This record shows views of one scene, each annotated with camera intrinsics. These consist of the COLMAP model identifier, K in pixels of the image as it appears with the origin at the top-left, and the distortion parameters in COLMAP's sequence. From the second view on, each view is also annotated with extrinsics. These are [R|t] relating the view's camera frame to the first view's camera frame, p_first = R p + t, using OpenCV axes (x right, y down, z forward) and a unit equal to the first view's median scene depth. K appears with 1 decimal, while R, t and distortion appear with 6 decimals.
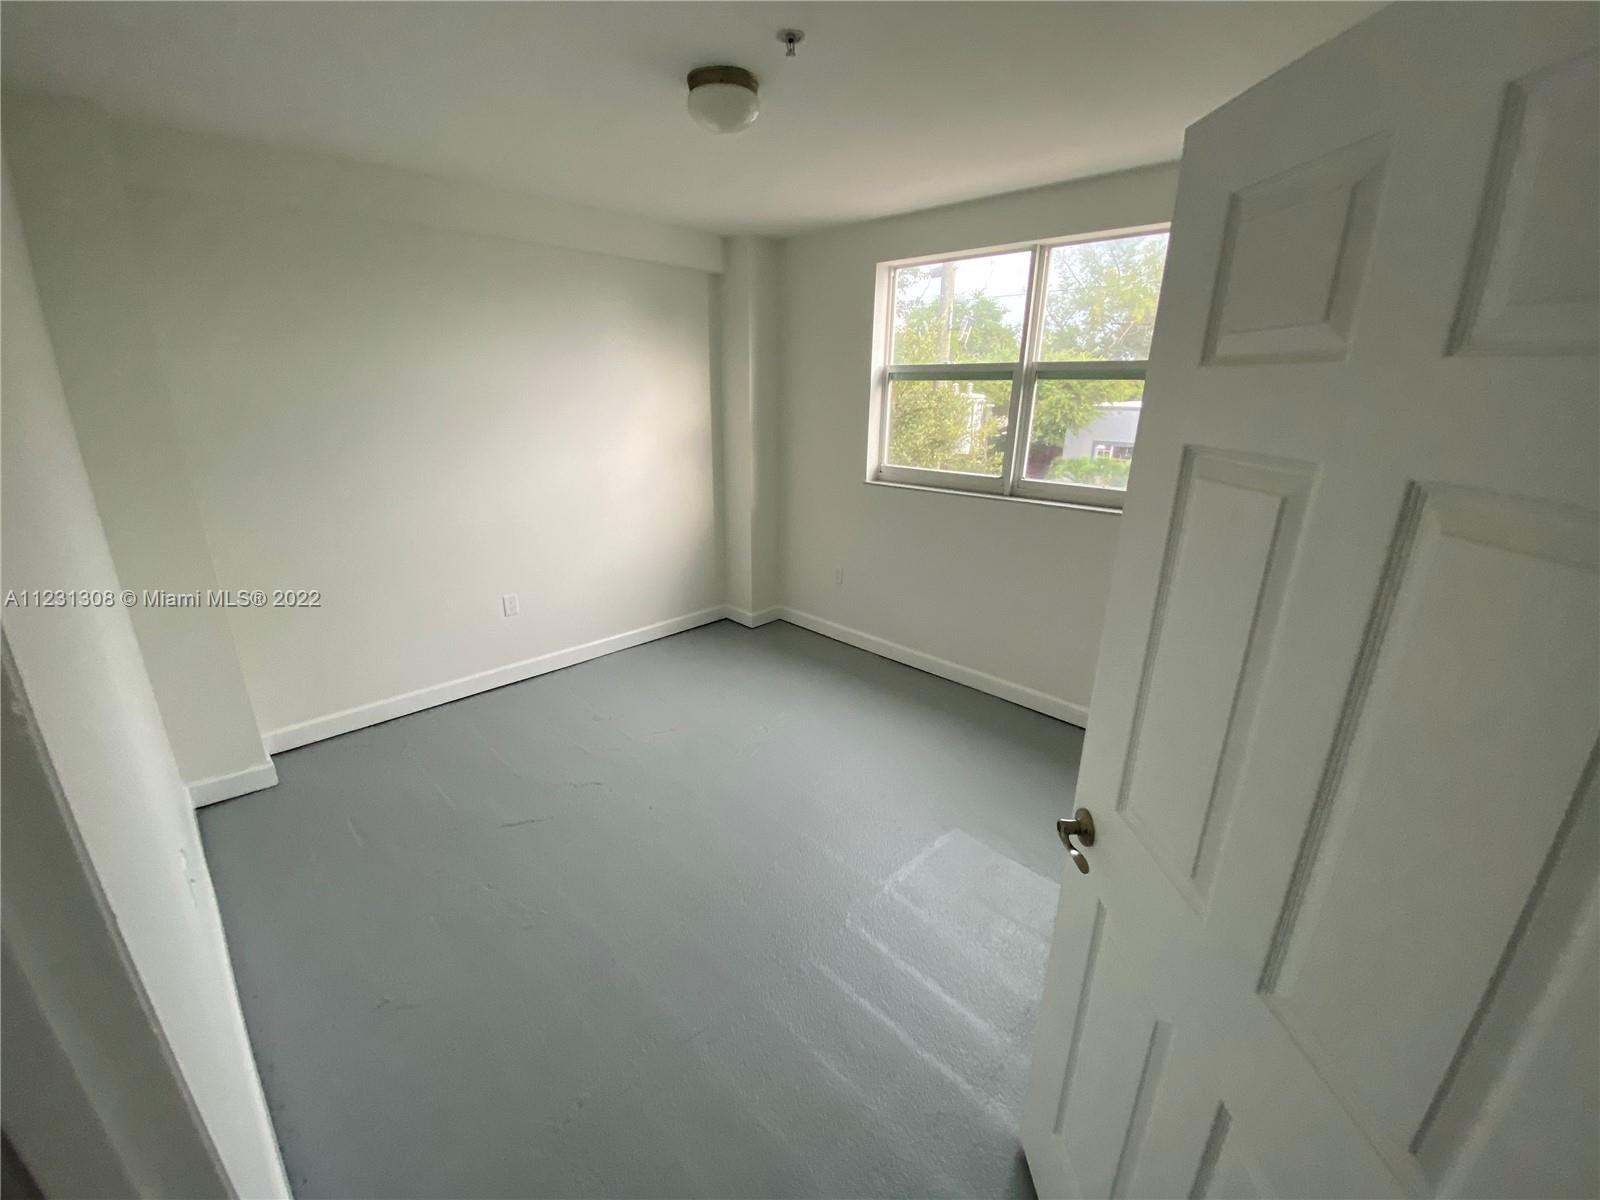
lens RADIAL K [[654.6, 0, 802.3], [0, 654.6, 608.1], [0, 0, 1]] dist [0.007204, -0.012049]
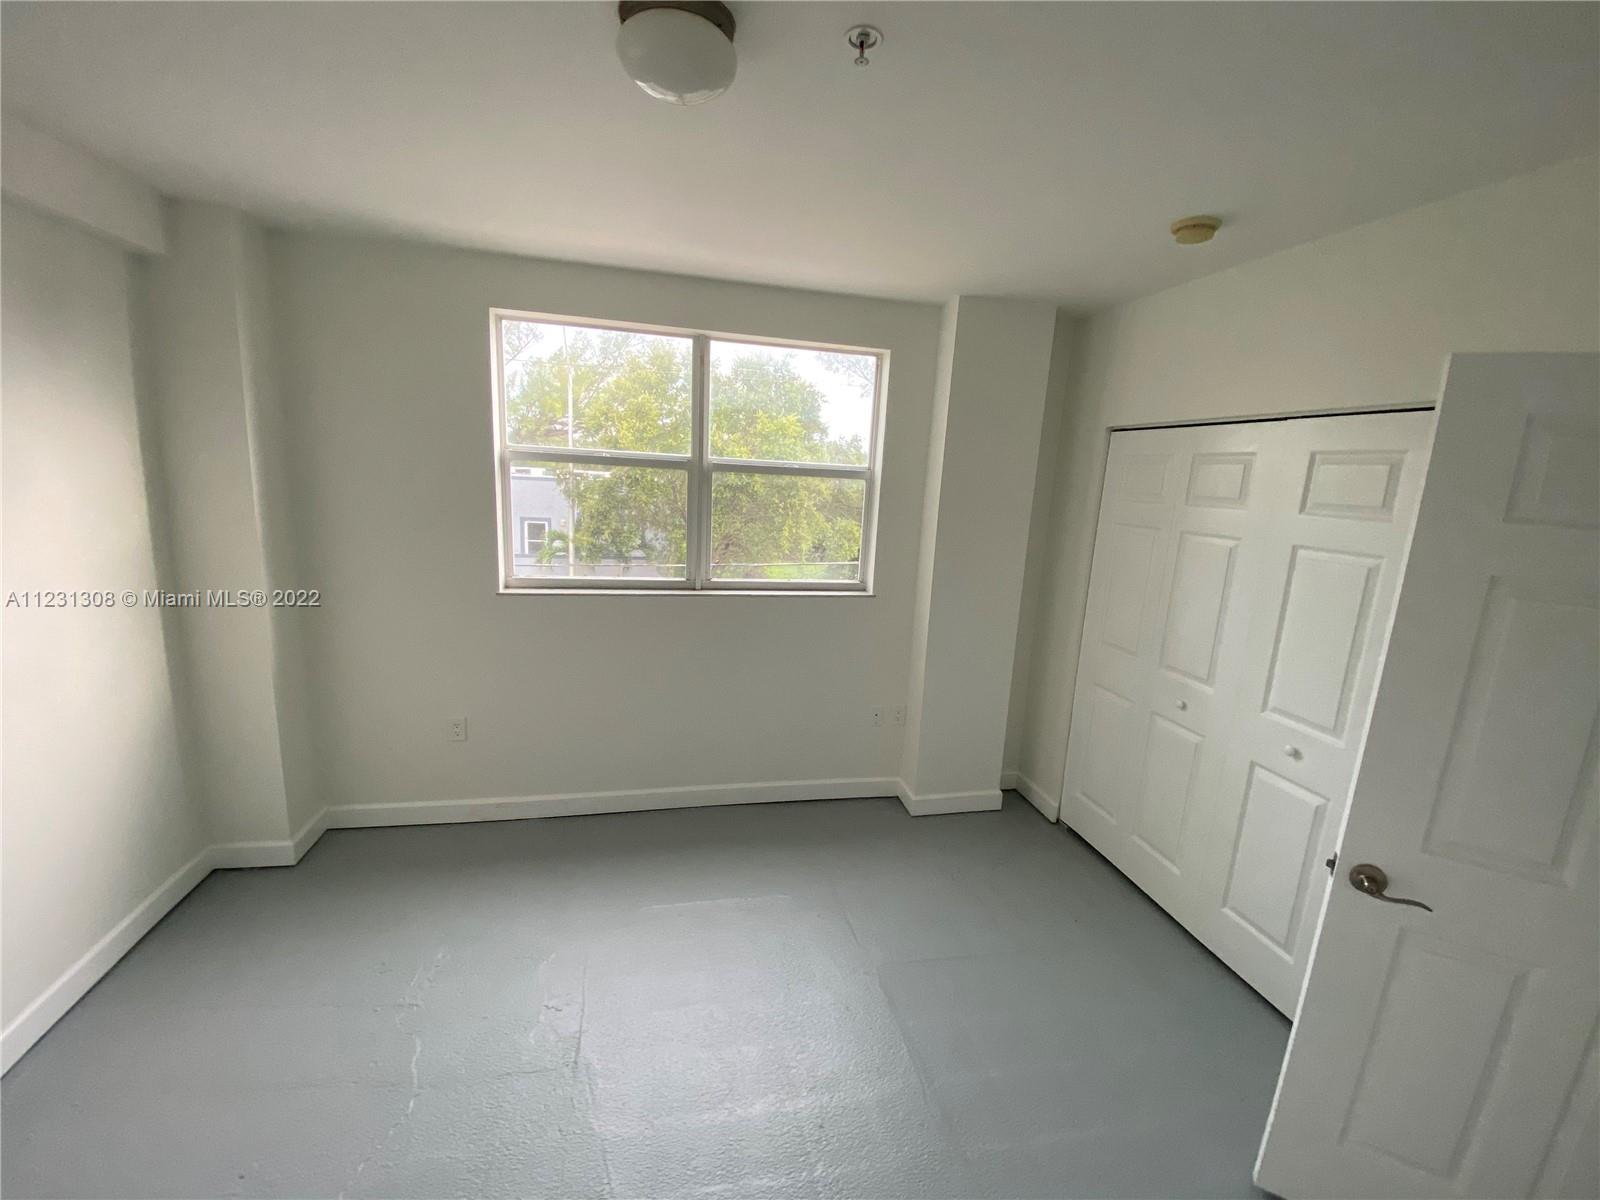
lens RADIAL K [[654.6, 0, 825.1], [0, 654.6, 594.1], [0, 0, 1]] dist [0.007204, -0.012049]
pose [[0.537594, -0.131500, 0.832887, -0.310656], [0.223964, 0.974553, 0.009307, -0.116703], [-0.812916, 0.181533, 0.553365, 0.304552]]
